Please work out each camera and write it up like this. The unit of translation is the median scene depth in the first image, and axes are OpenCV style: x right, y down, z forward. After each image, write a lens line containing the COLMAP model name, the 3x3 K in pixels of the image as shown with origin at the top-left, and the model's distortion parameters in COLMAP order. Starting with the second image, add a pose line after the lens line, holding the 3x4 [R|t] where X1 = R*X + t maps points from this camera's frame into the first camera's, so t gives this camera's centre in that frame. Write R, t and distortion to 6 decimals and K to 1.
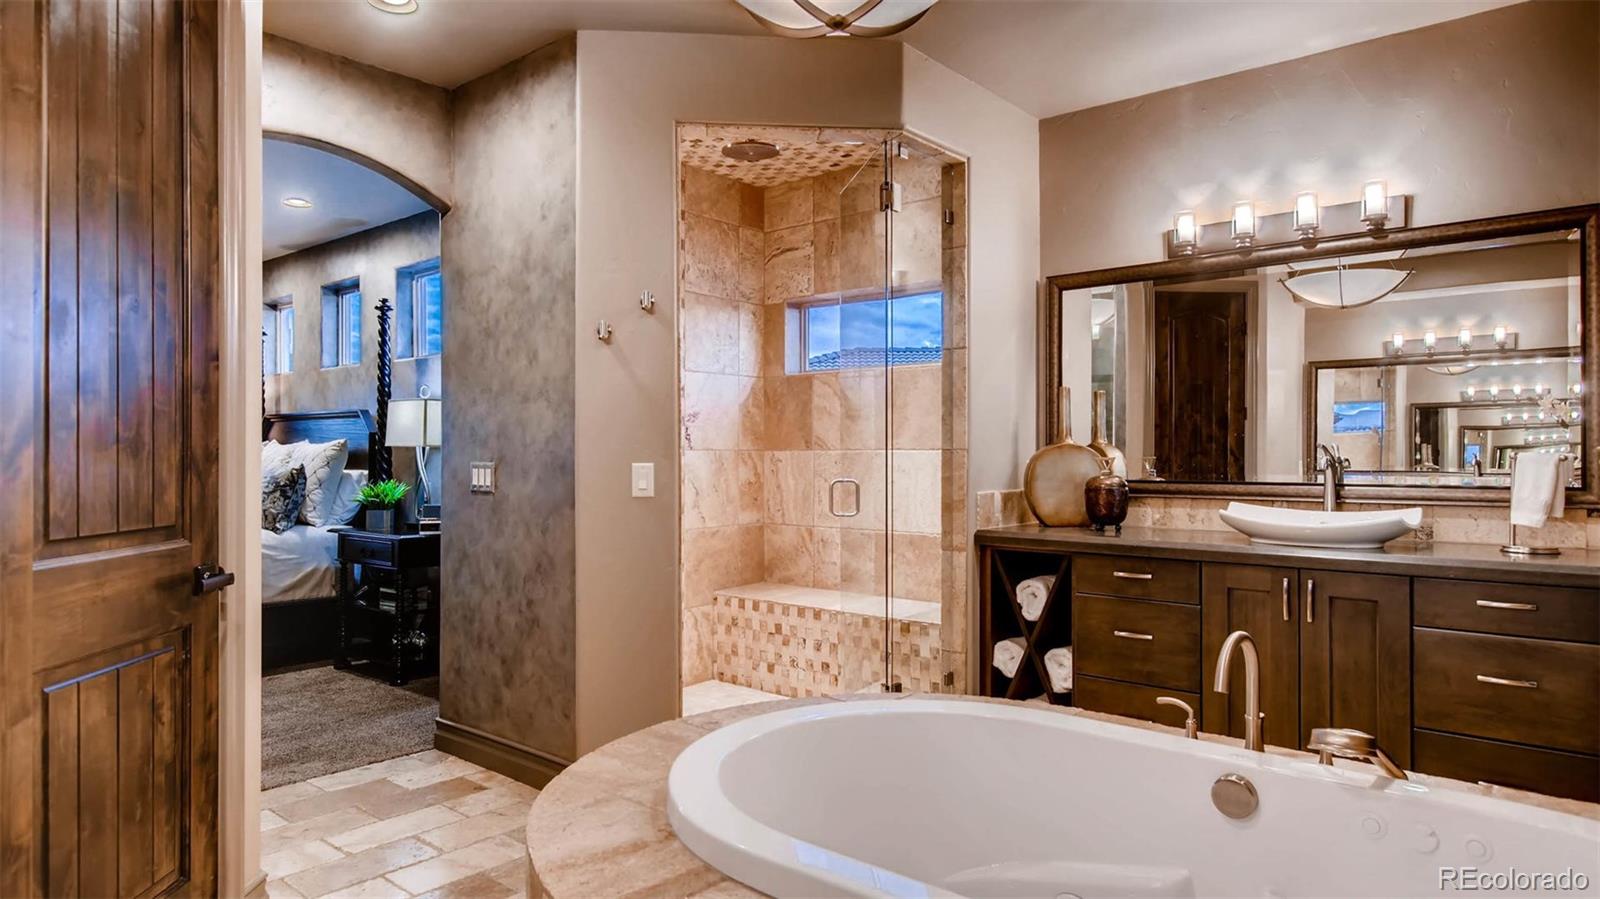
lens RADIAL K [[999.4, 0, 799.6], [0, 999.4, 448.4], [0, 0, 1]] dist [-0.001902, -0.000245]
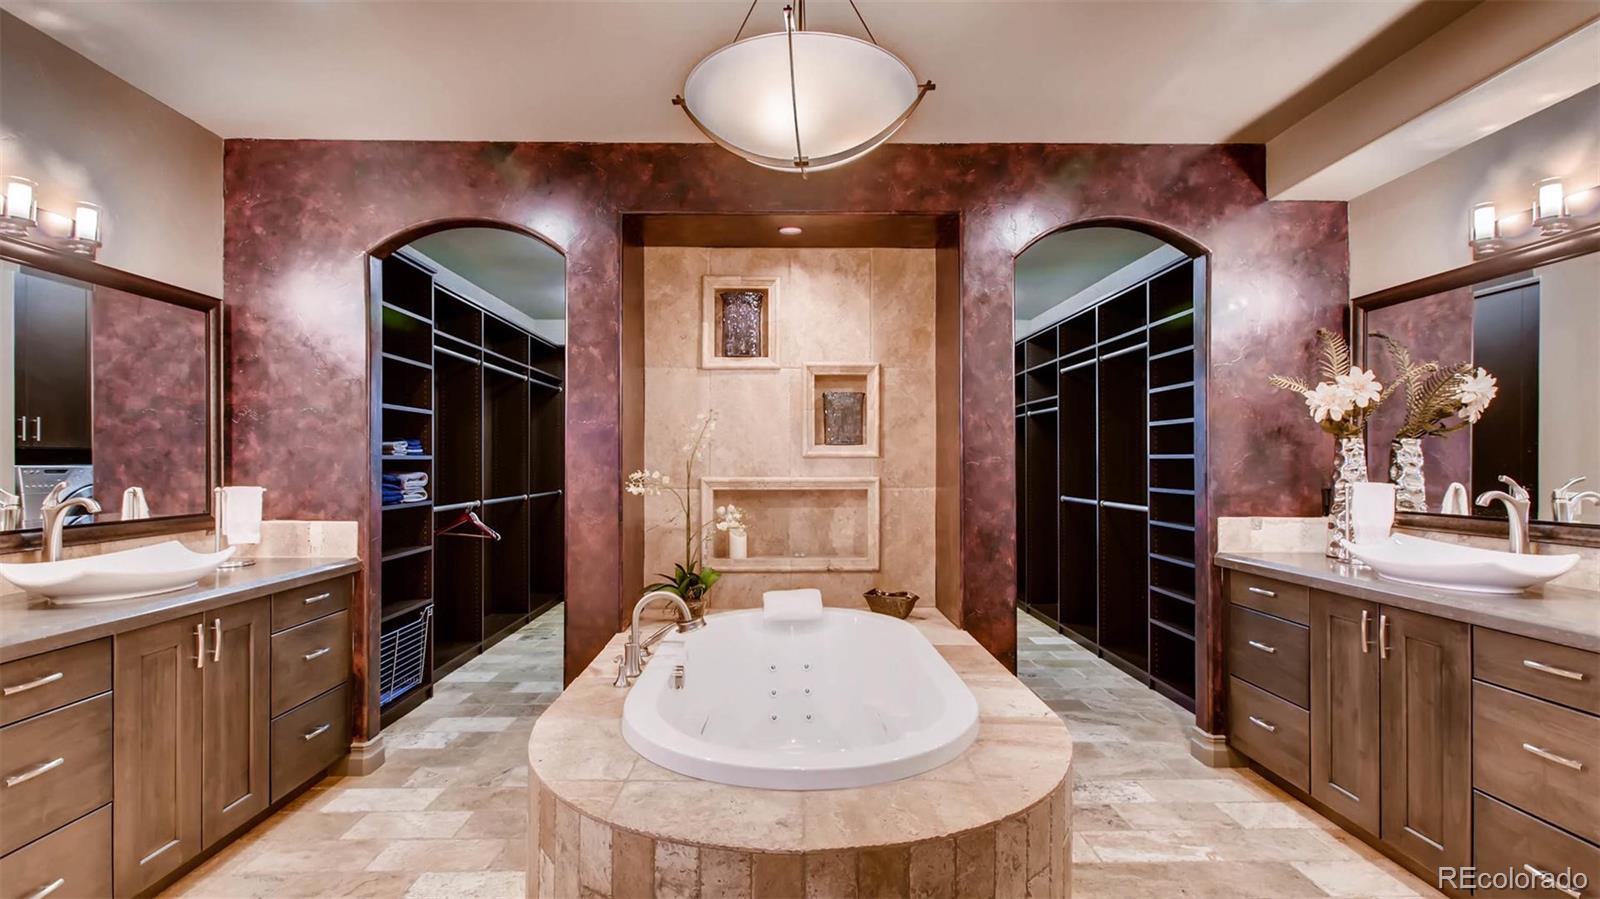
lens RADIAL K [[730.0, 0, 799.1], [0, 730.0, 458.6], [0, 0, 1]] dist [0.000766, -0.000073]
pose [[-0.659039, 0.004766, 0.752094, -0.453858], [0.004342, 0.999987, -0.002532, -0.025158], [-0.752097, 0.001597, -0.659051, 1.115301]]
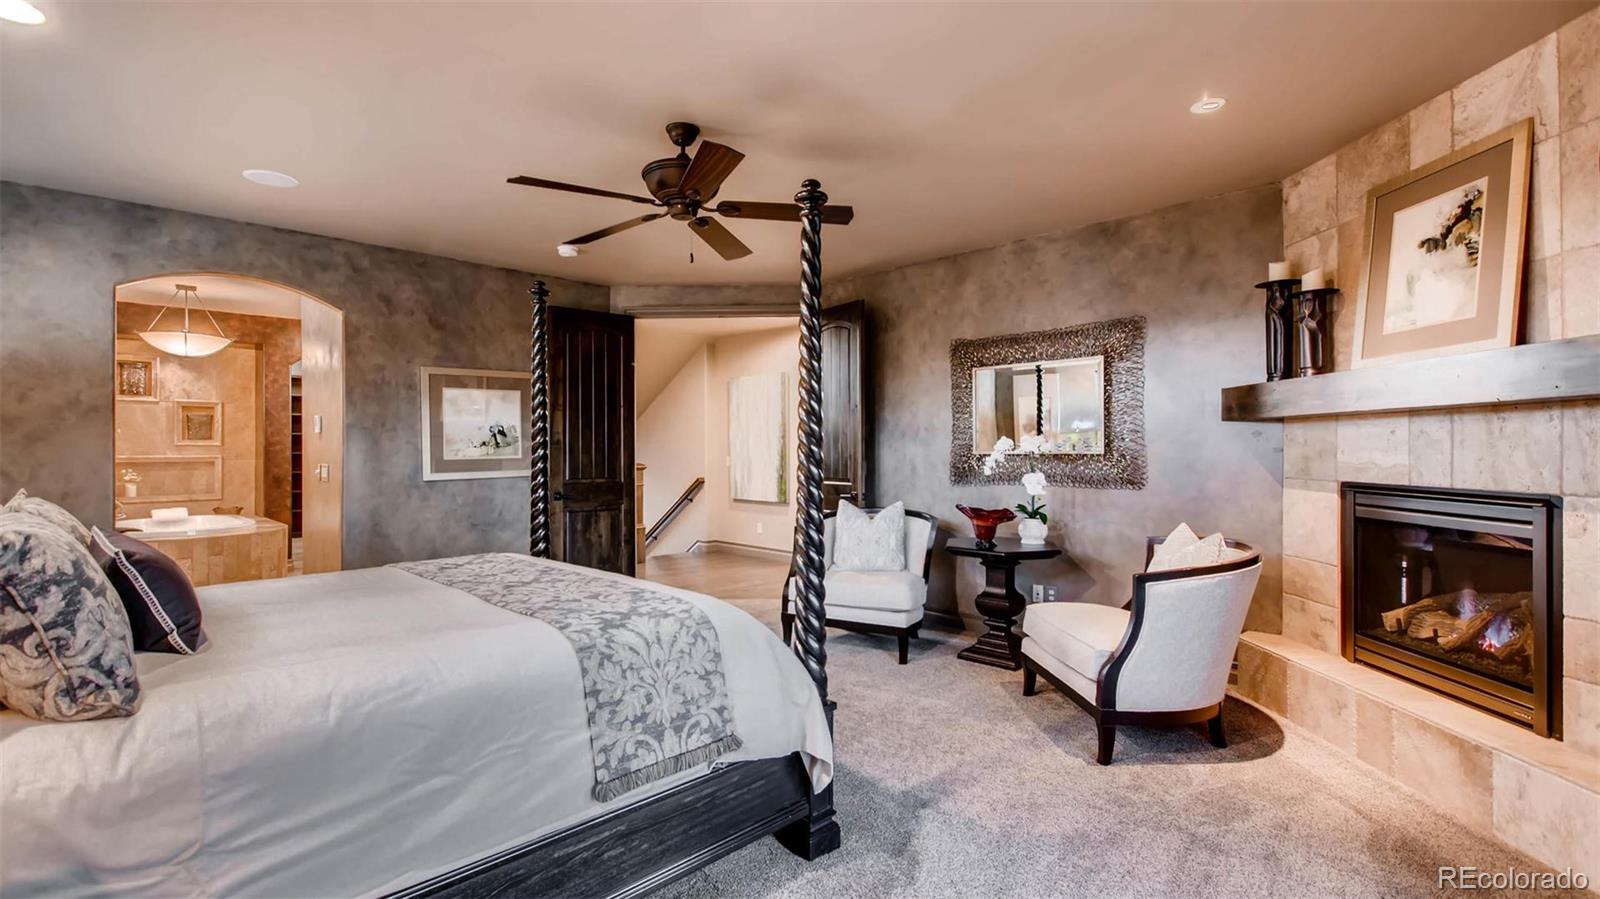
lens RADIAL K [[730.0, 0, 803.9], [0, 730.0, 451.0], [0, 0, 1]] dist [0.000766, -0.000073]
pose [[-0.996237, 0.002512, 0.086637, -1.942766], [0.002845, 0.999989, 0.003714, -0.015651], [-0.086627, 0.003947, -0.996233, 2.650346]]
